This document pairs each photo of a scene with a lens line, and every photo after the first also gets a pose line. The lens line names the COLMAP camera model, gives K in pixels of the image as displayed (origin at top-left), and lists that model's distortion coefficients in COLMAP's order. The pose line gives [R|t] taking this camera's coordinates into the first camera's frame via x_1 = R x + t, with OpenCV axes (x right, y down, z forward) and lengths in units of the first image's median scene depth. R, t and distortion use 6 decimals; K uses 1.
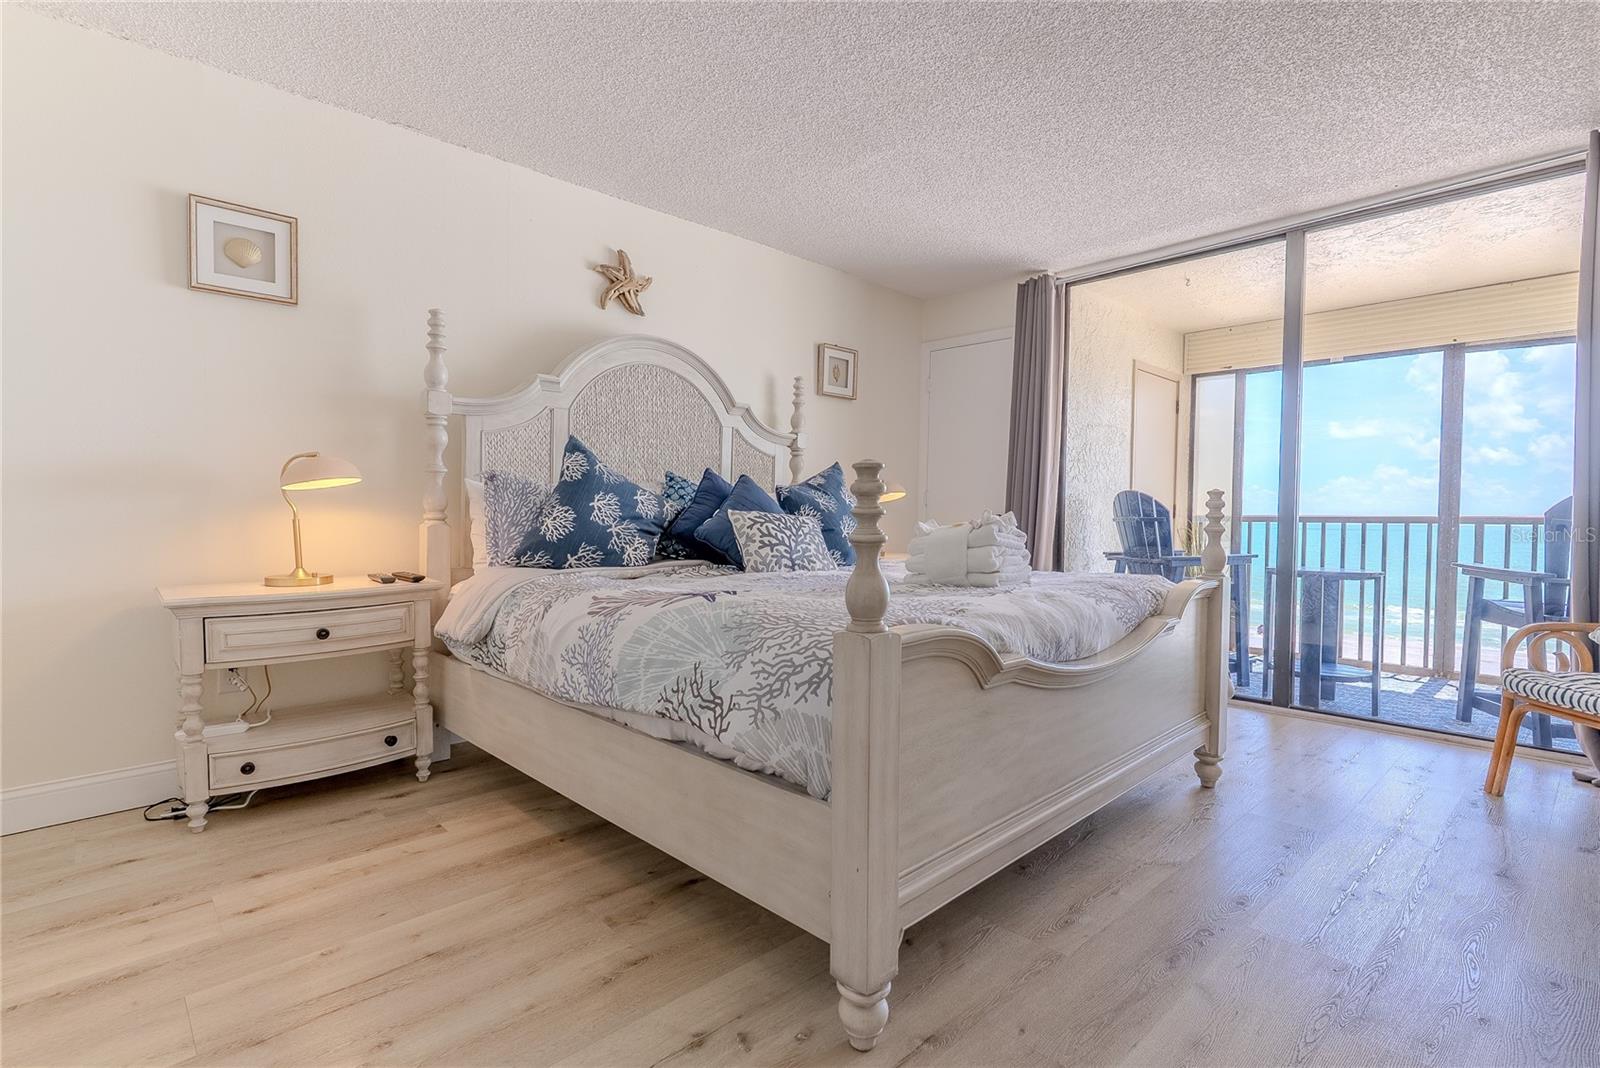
lens RADIAL K [[763.5, 0, 801.9], [0, 763.5, 532.8], [0, 0, 1]] dist [0.003261, -0.000033]
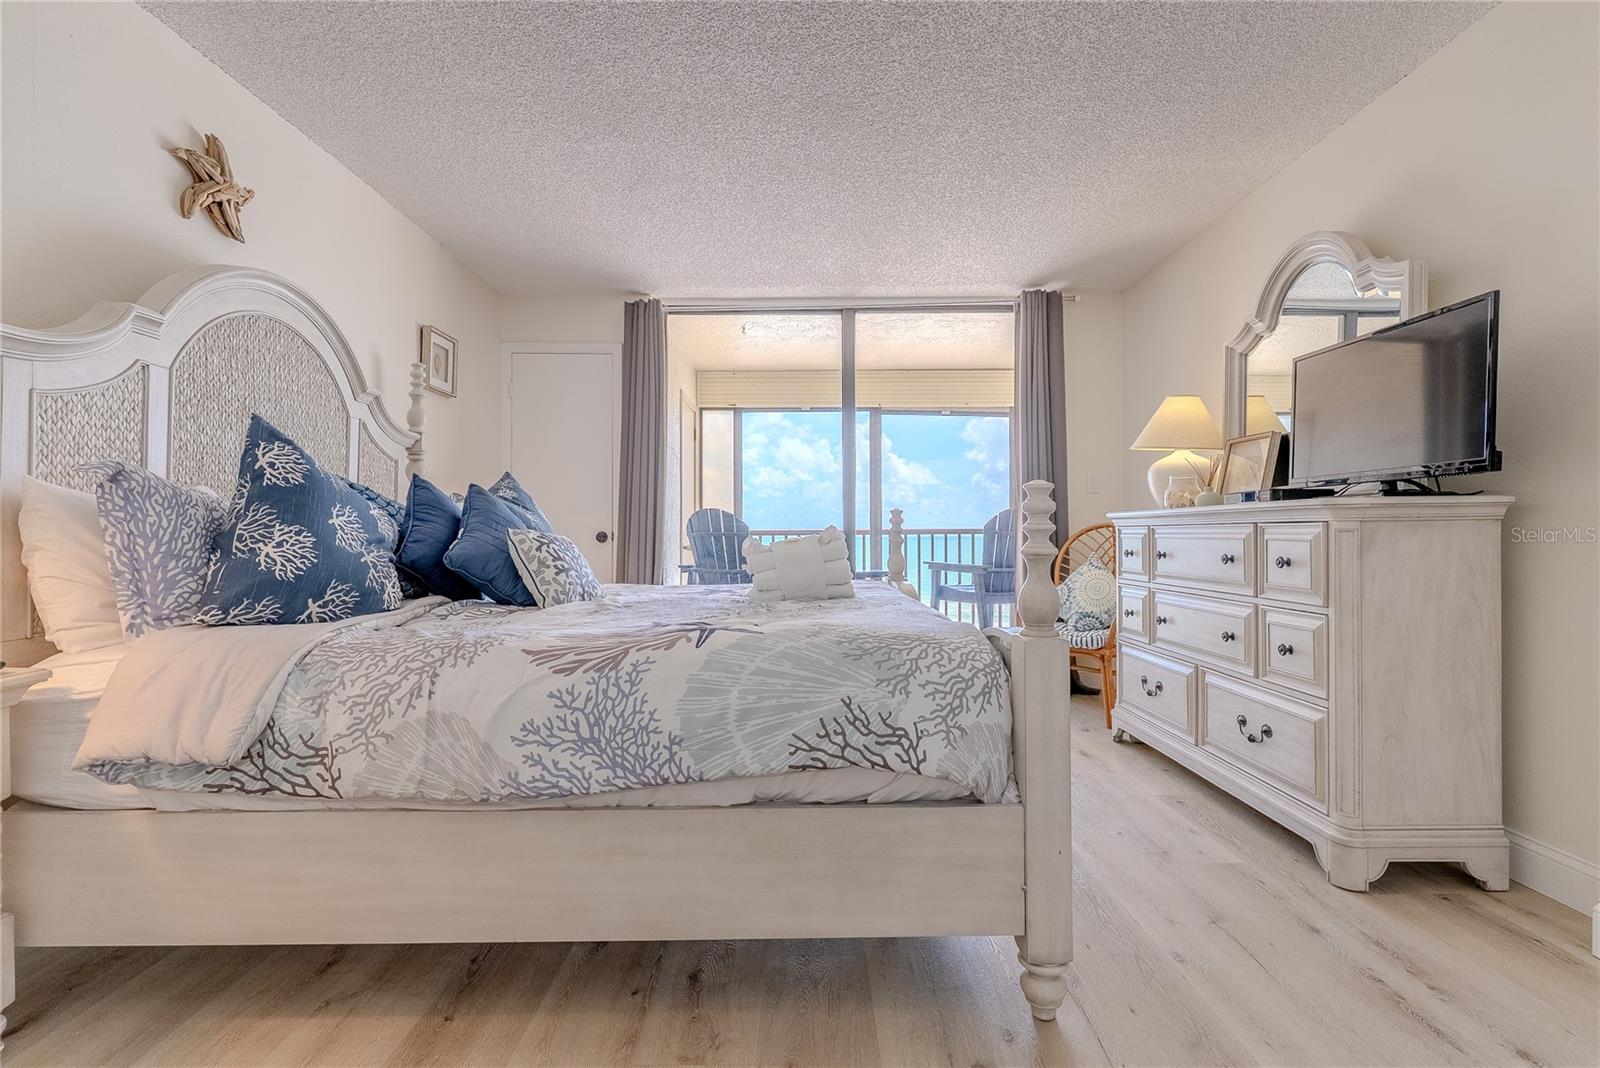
lens RADIAL K [[763.5, 0, 801.9], [0, 763.5, 532.8], [0, 0, 1]] dist [0.003261, -0.000033]
pose [[0.689376, -0.012833, 0.724290, -0.466119], [0.028571, 0.999547, -0.009483, -0.009553], [-0.723840, 0.027231, 0.689431, 0.236495]]
